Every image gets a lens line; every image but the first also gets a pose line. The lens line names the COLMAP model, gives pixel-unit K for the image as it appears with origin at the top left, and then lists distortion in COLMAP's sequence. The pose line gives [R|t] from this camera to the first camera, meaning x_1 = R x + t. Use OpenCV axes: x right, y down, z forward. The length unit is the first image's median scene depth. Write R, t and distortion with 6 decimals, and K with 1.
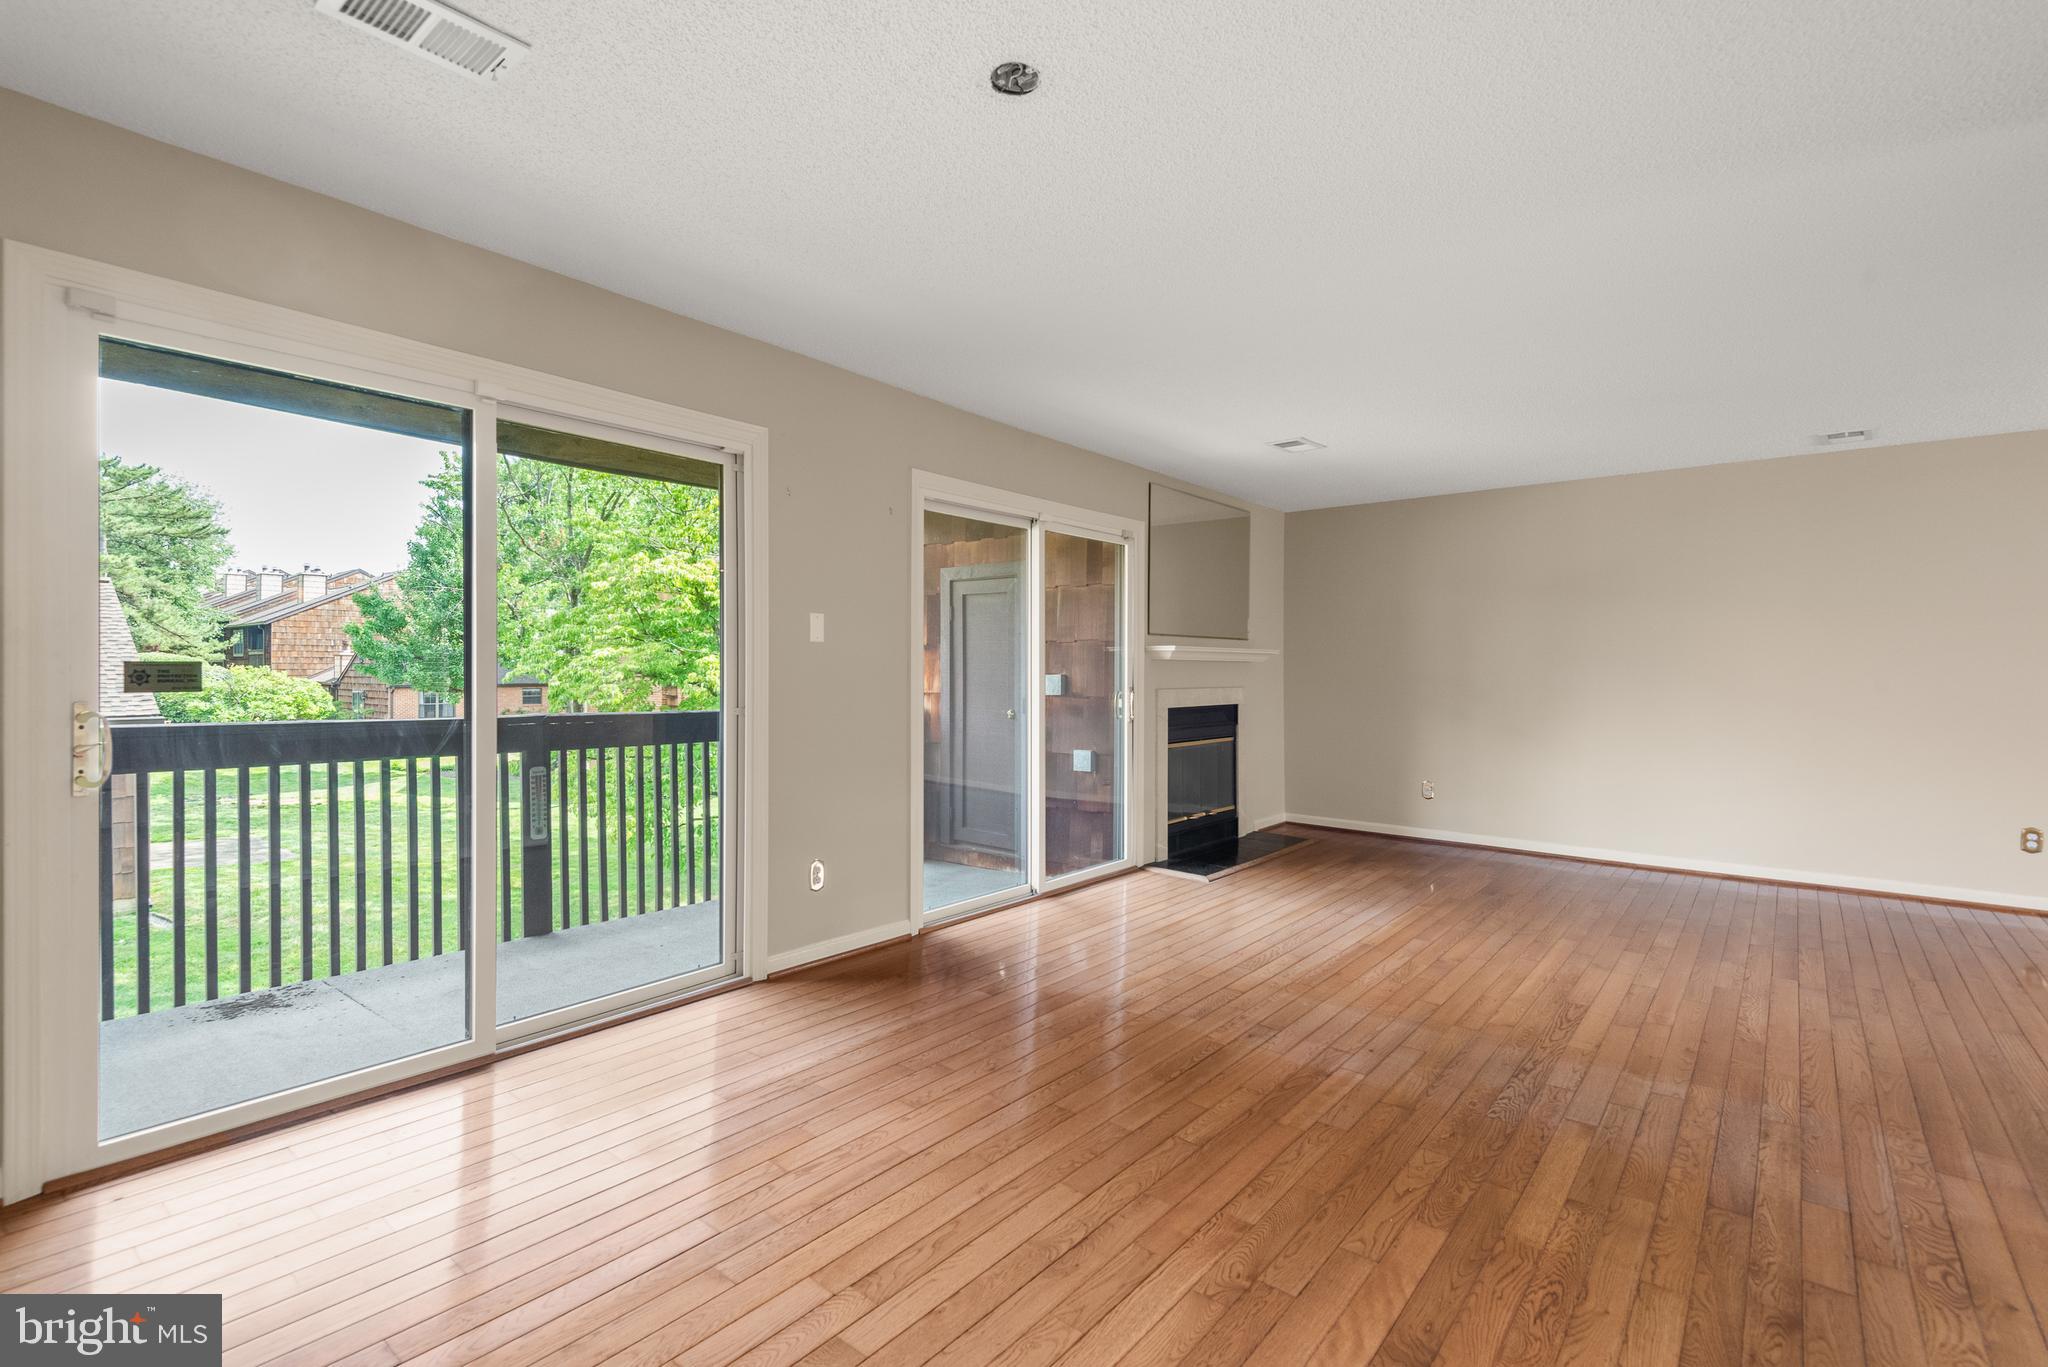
lens RADIAL K [[933.8, 0, 1013.9], [0, 933.8, 673.4], [0, 0, 1]] dist [0.029409, -0.012027]
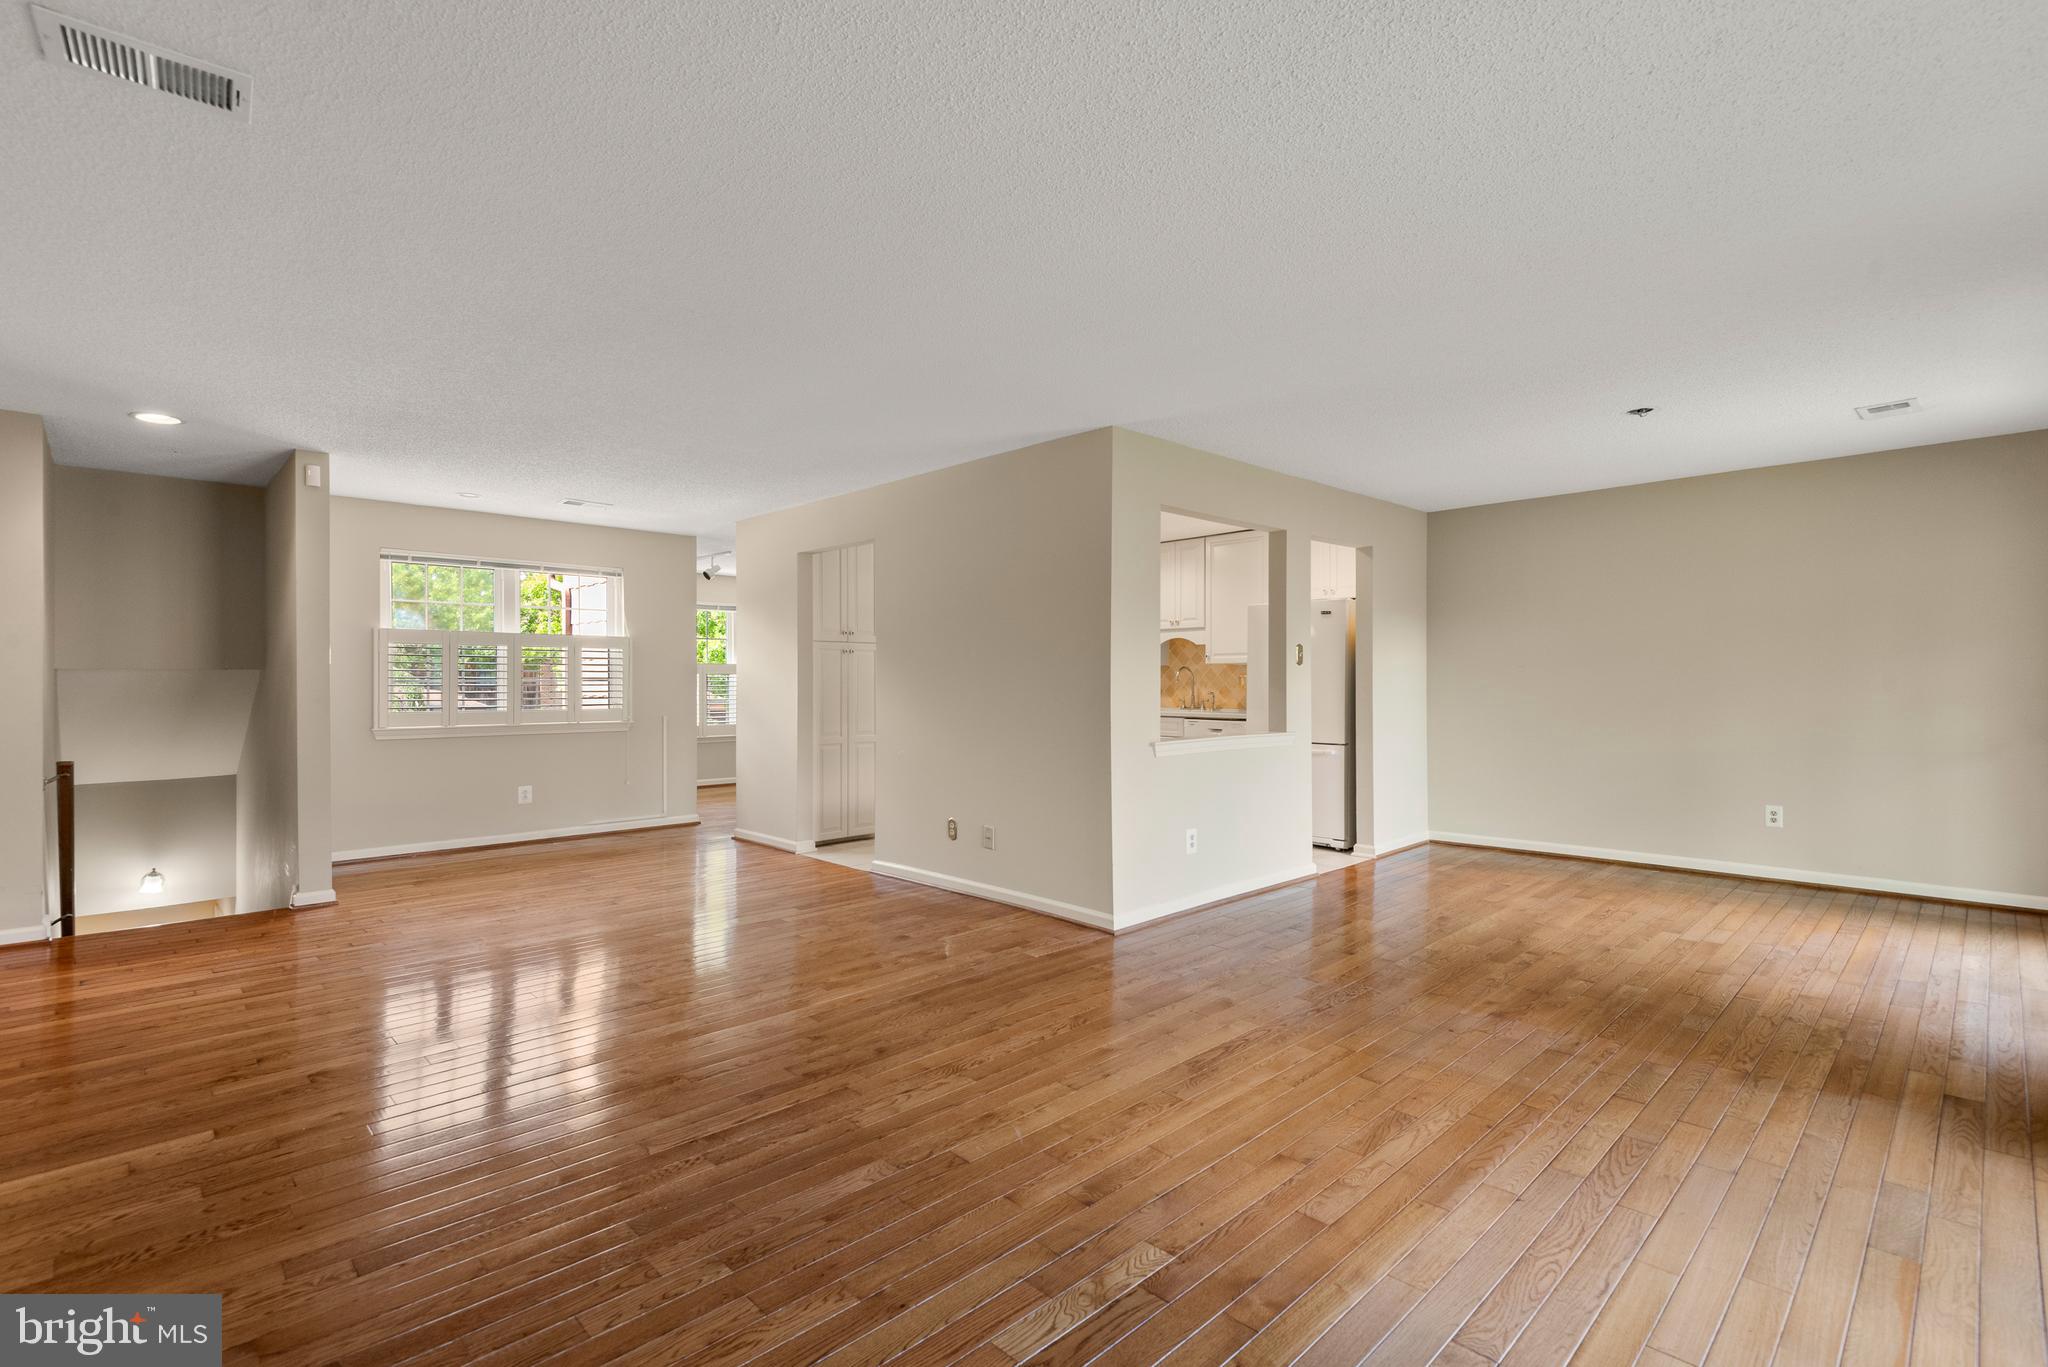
lens RADIAL K [[933.8, 0, 1023.0], [0, 933.8, 674.4], [0, 0, 1]] dist [0.029409, -0.012027]
pose [[-0.993958, -0.005315, 0.109629, 0.618908], [-0.005107, 0.999985, 0.002179, -0.007206], [-0.109639, 0.001606, -0.993970, 1.751874]]
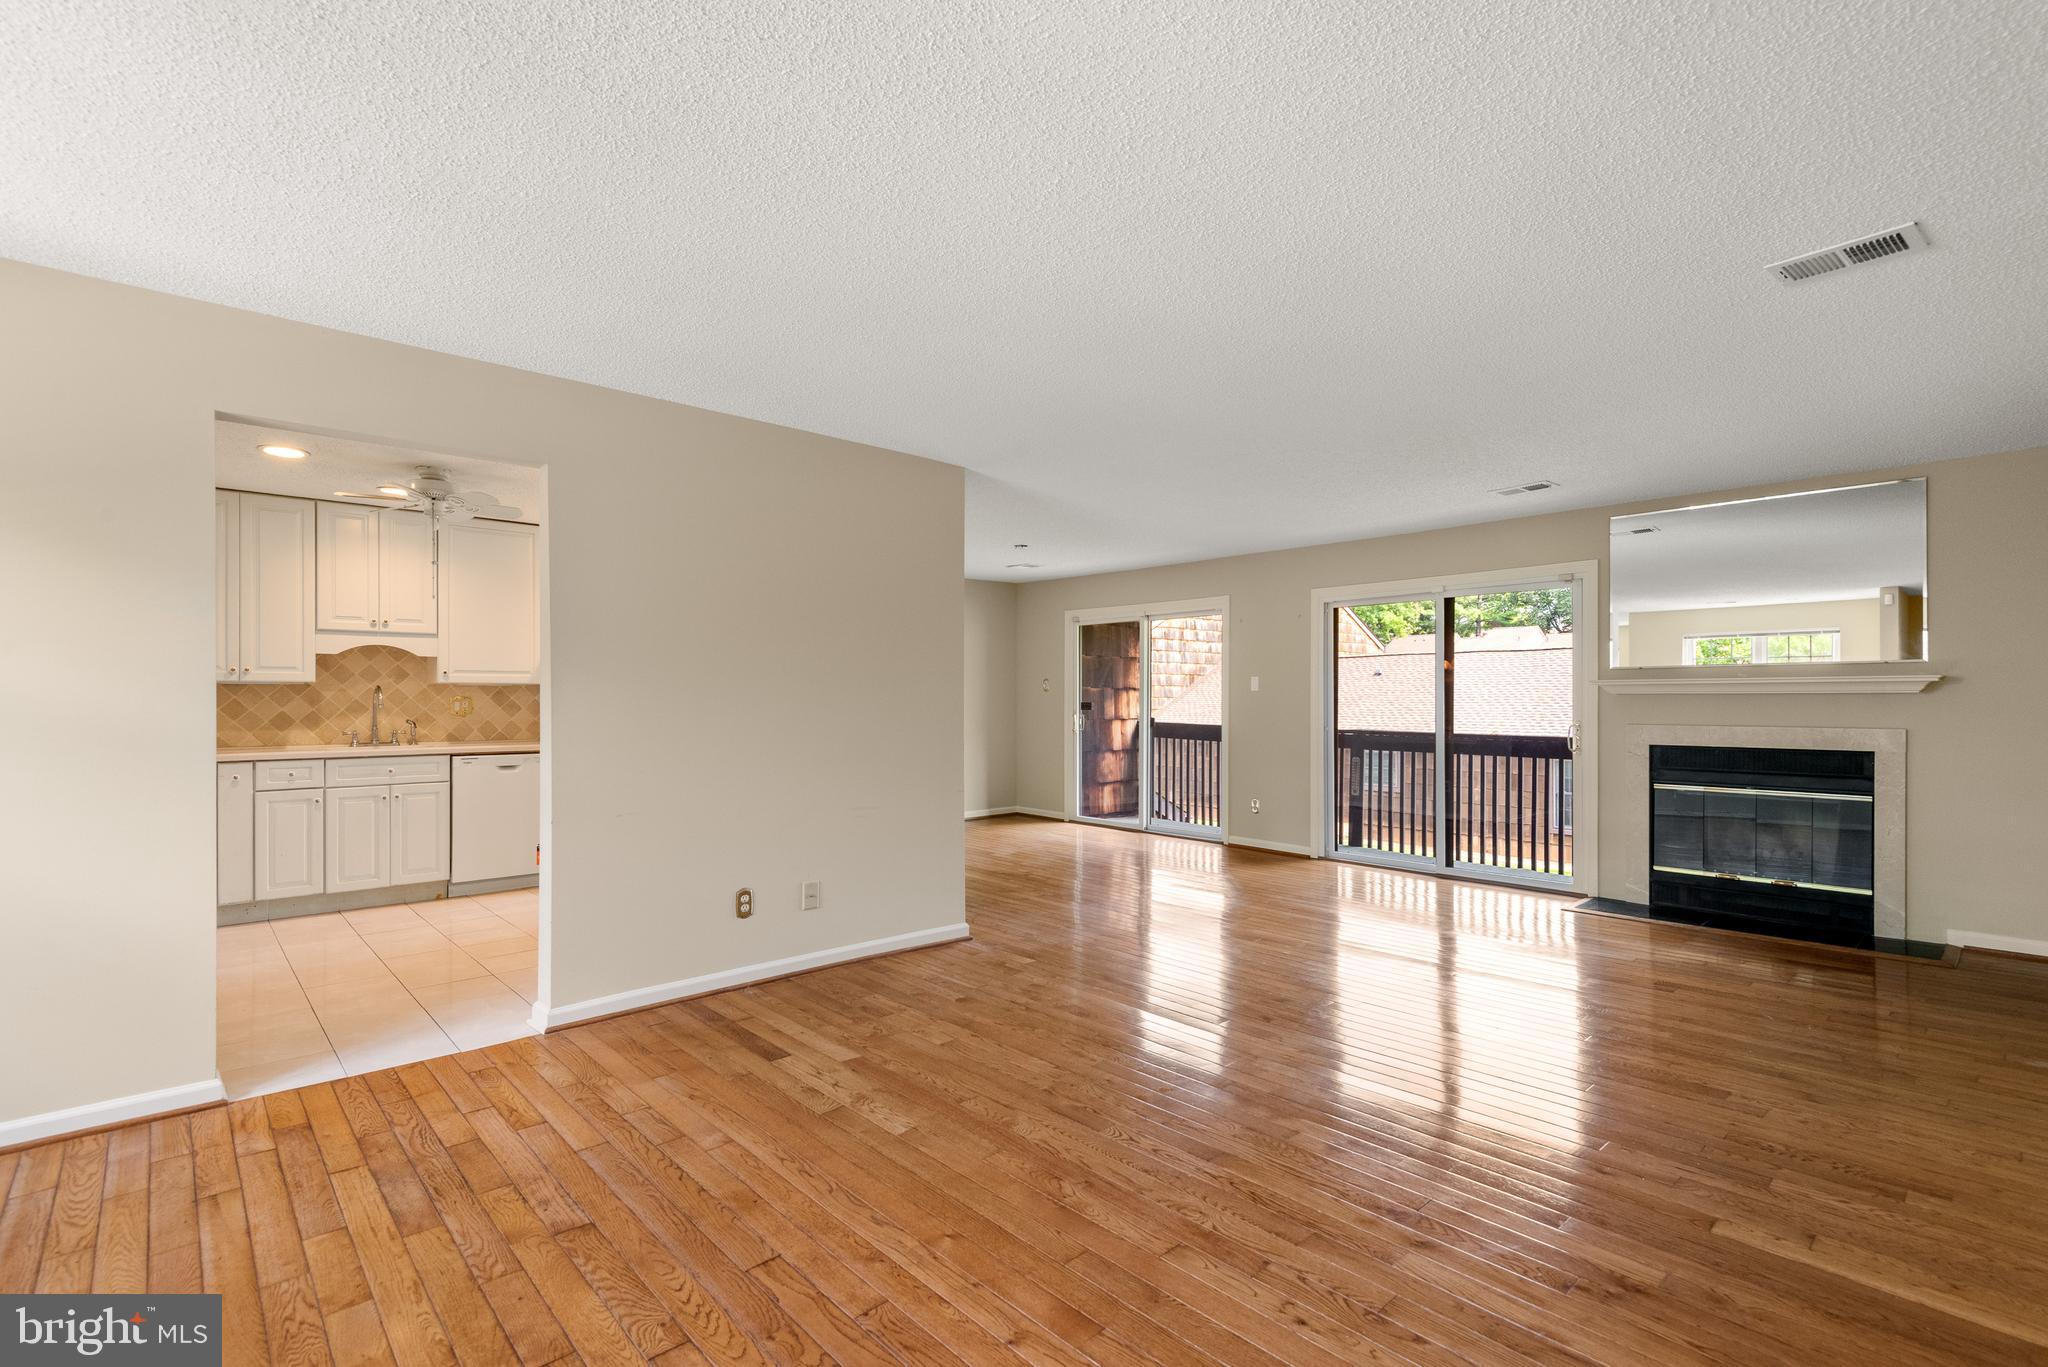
lens RADIAL K [[933.8, 0, 1016.1], [0, 933.8, 697.6], [0, 0, 1]] dist [0.029409, -0.012027]
pose [[-0.146794, -0.011555, -0.989100, 1.911131], [-0.007489, 0.999916, -0.010570, 0.006721], [0.989139, 0.005856, -0.146868, 0.801057]]
